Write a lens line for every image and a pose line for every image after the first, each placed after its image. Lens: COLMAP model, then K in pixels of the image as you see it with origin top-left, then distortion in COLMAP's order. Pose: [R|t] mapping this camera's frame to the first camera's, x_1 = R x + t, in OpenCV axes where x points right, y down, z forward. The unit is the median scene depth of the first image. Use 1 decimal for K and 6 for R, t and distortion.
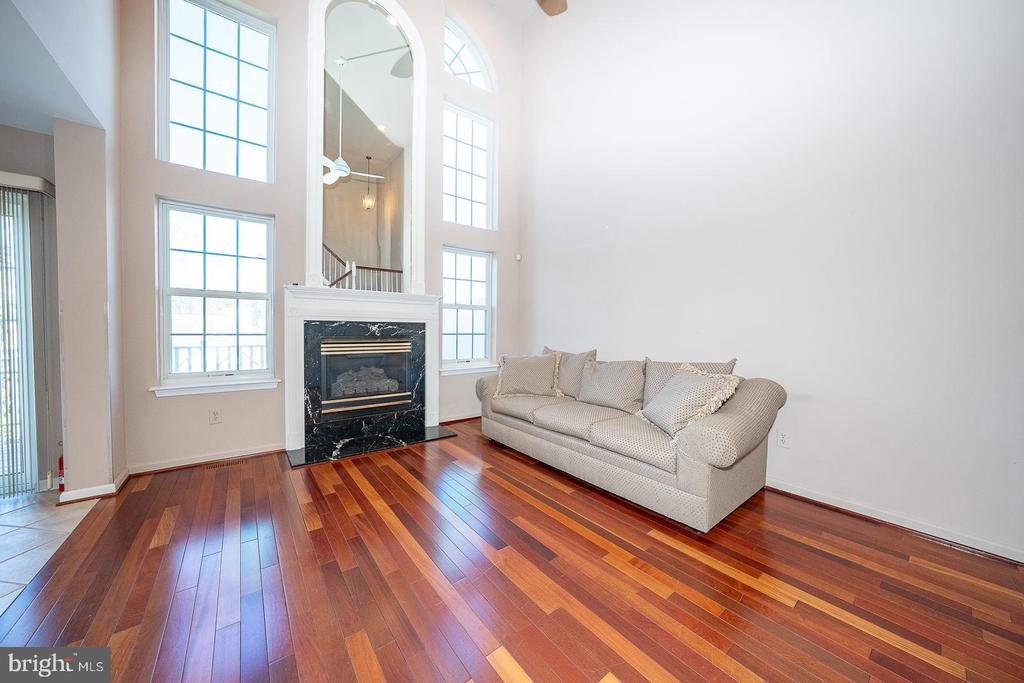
lens RADIAL K [[351.5, 0, 509.8], [0, 351.5, 337.3], [0, 0, 1]] dist [-0.013702, 0.002230]
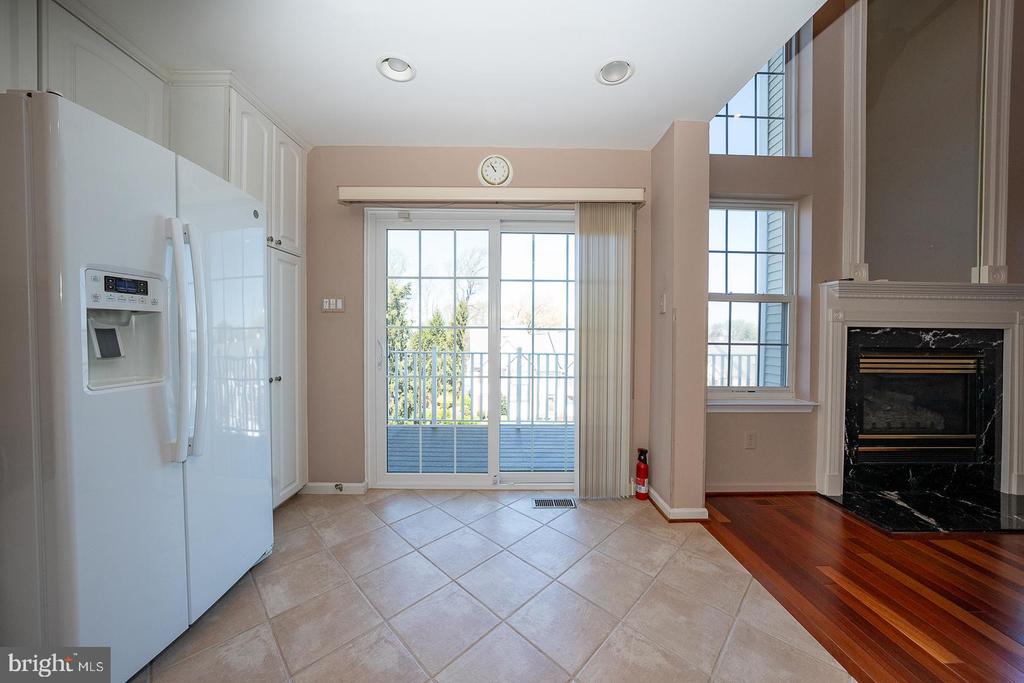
lens RADIAL K [[351.5, 0, 514.6], [0, 351.5, 339.3], [0, 0, 1]] dist [-0.013702, 0.002230]
pose [[0.813827, 0.003365, -0.581097, -0.668534], [-0.017187, 0.999685, -0.018282, 0.004689], [0.580853, 0.024865, 0.813629, -0.029906]]
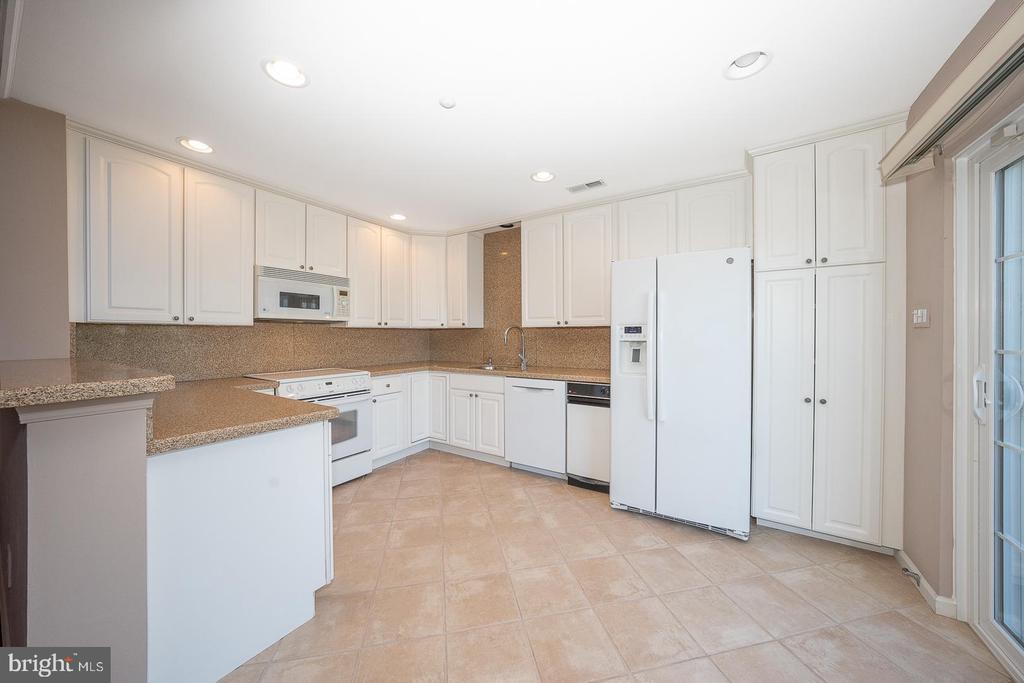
lens RADIAL K [[351.5, 0, 511.5], [0, 351.5, 341.7], [0, 0, 1]] dist [-0.013702, 0.002230]
pose [[-0.931919, 0.000440, -0.362665, -0.658593], [-0.018611, 0.998624, 0.049034, -0.046259], [0.362188, 0.052446, -0.930629, 0.543824]]
